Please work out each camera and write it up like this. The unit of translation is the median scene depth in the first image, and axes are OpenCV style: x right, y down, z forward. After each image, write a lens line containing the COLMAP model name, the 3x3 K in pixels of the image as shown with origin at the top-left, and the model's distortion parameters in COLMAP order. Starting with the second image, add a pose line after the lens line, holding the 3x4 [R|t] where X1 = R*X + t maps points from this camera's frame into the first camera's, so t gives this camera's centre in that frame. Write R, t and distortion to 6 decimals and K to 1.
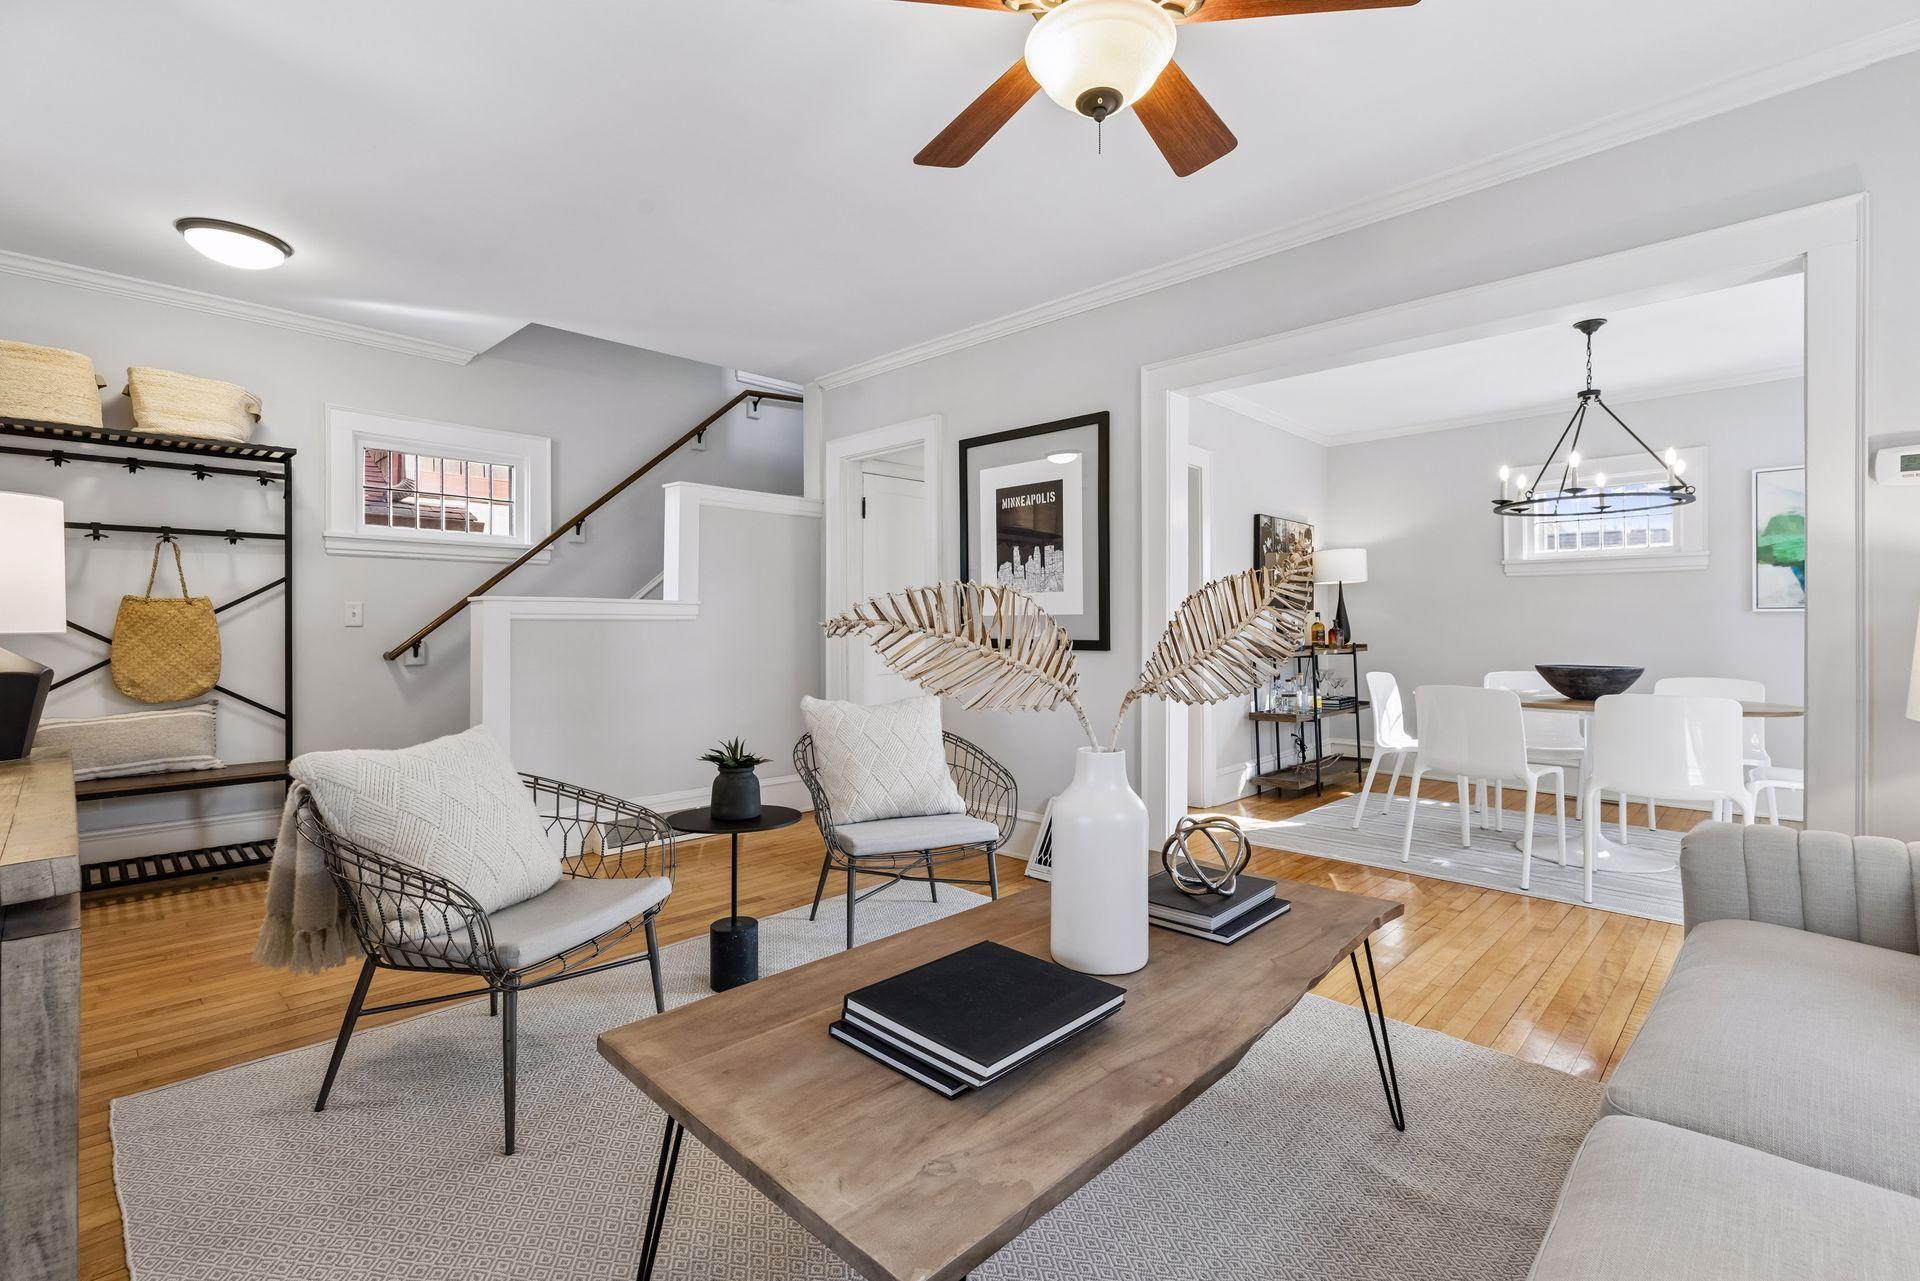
lens RADIAL K [[855.7, 0, 966.8], [0, 855.7, 620.0], [0, 0, 1]] dist [-0.002428, -0.000205]
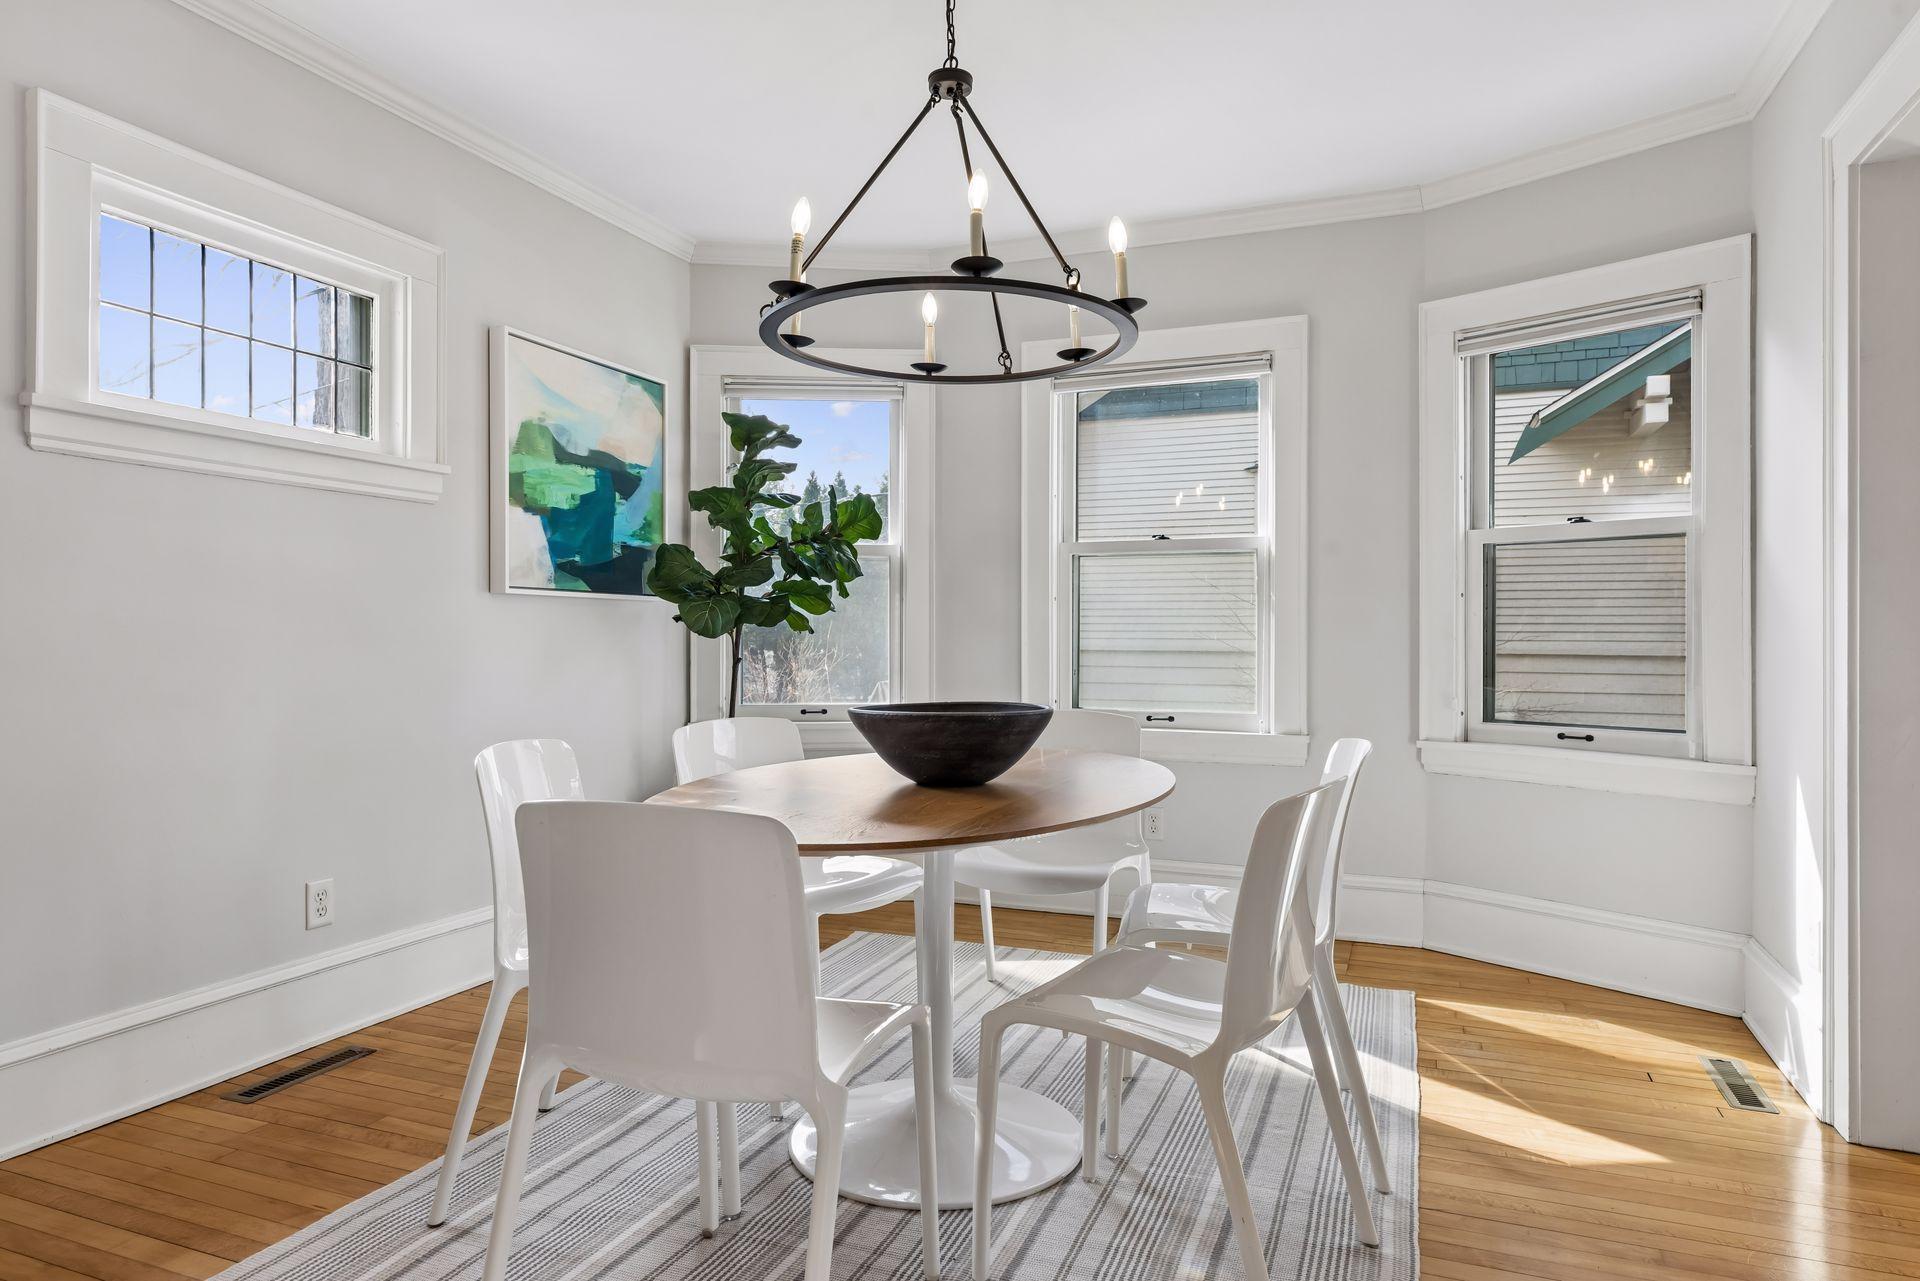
lens RADIAL K [[1150.2, 0, 959.2], [0, 1150.2, 643.6], [0, 0, 1]] dist [-0.006372, -0.001196]
pose [[-0.382609, -0.003490, 0.923904, 0.128836], [-0.008118, 0.999967, 0.000415, 0.016224], [-0.923875, -0.007342, -0.382625, 0.854388]]
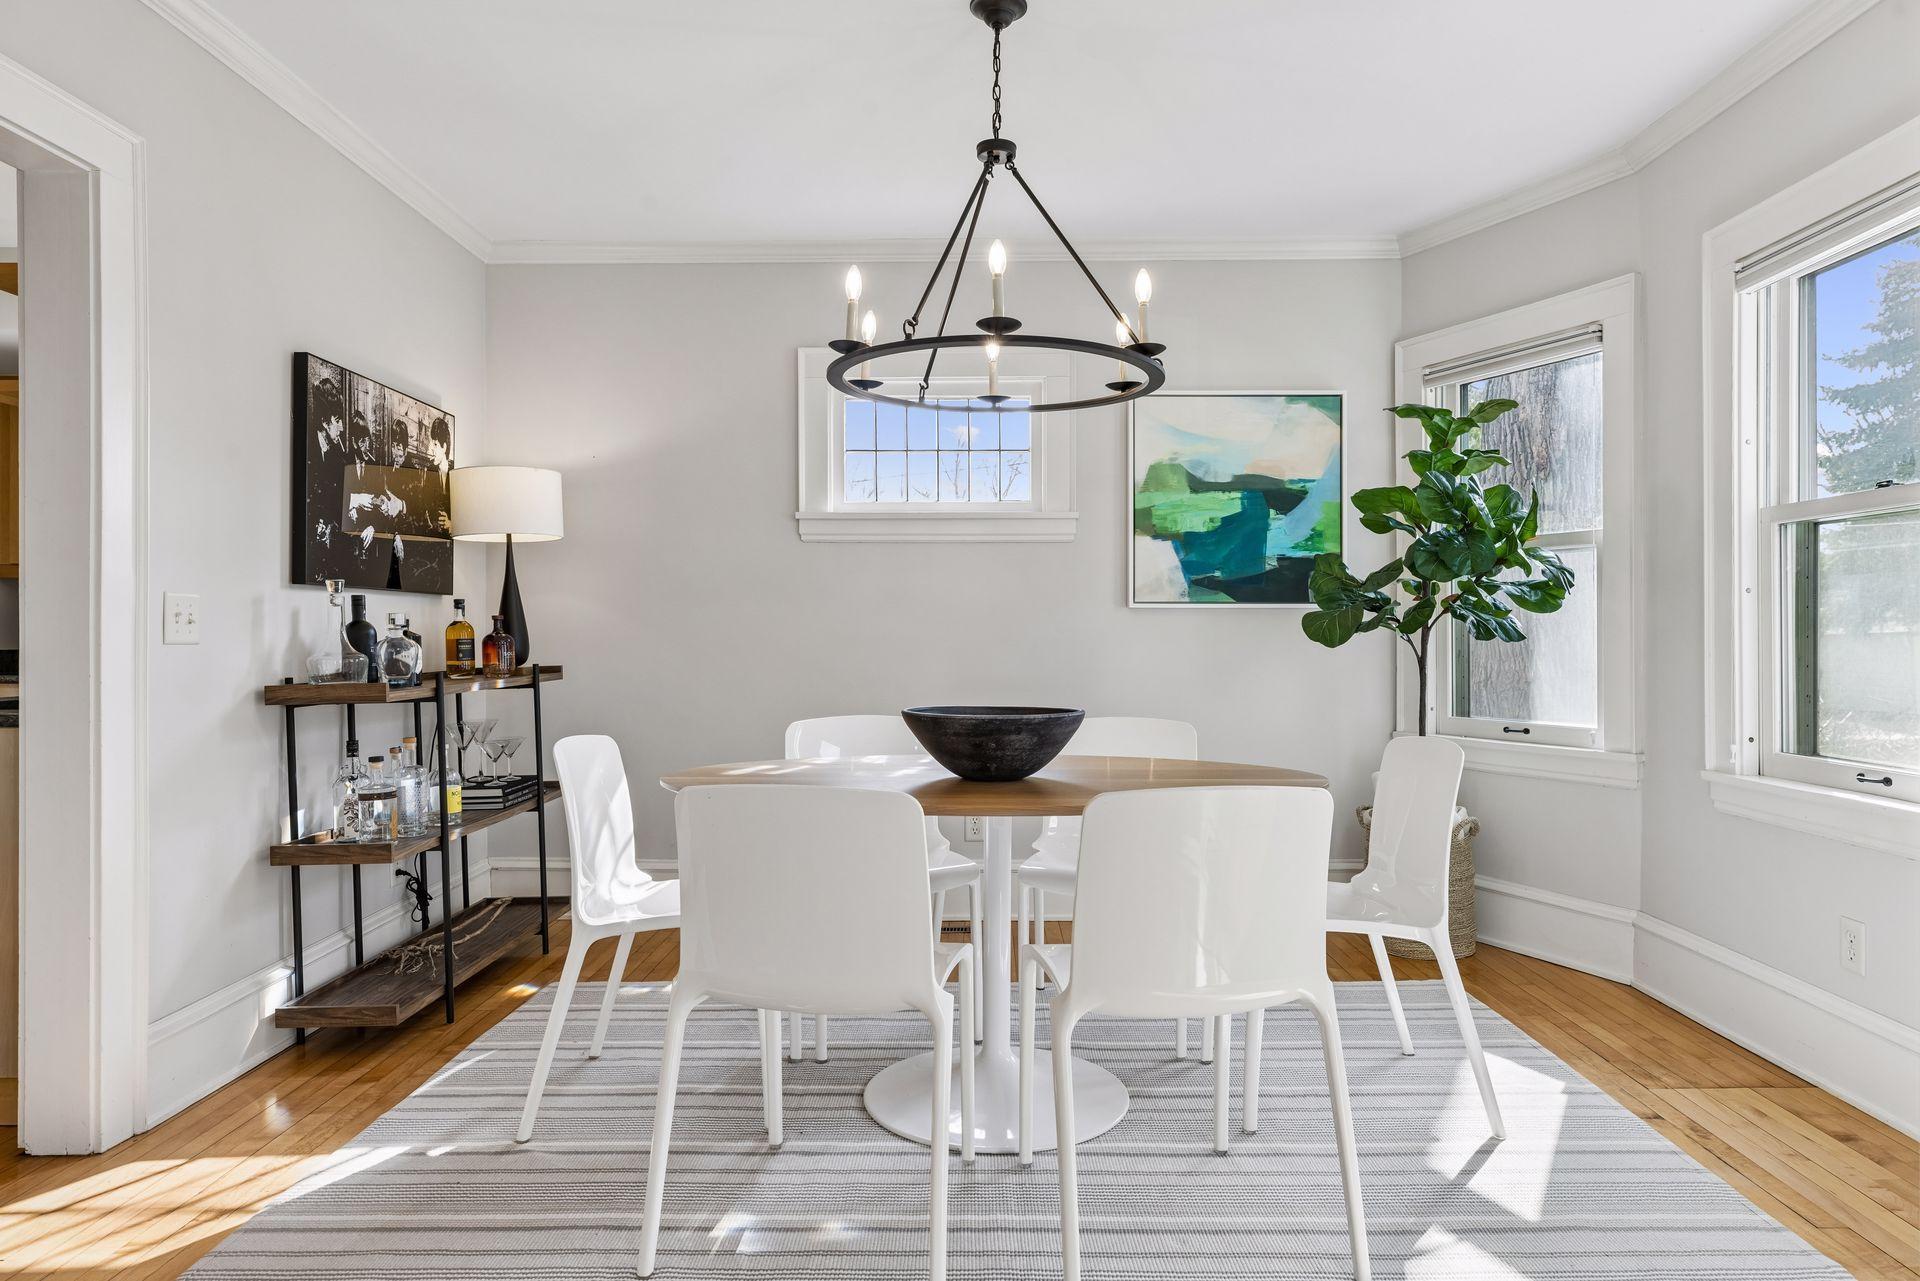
lens RADIAL K [[1150.2, 0, 962.2], [0, 1150.2, 626.8], [0, 0, 1]] dist [-0.006372, -0.001196]
pose [[0.720536, 0.004620, 0.693402, 0.186038], [-0.005149, 0.999986, -0.001313, 0.005519], [-0.693398, -0.002624, 0.720550, 0.384882]]
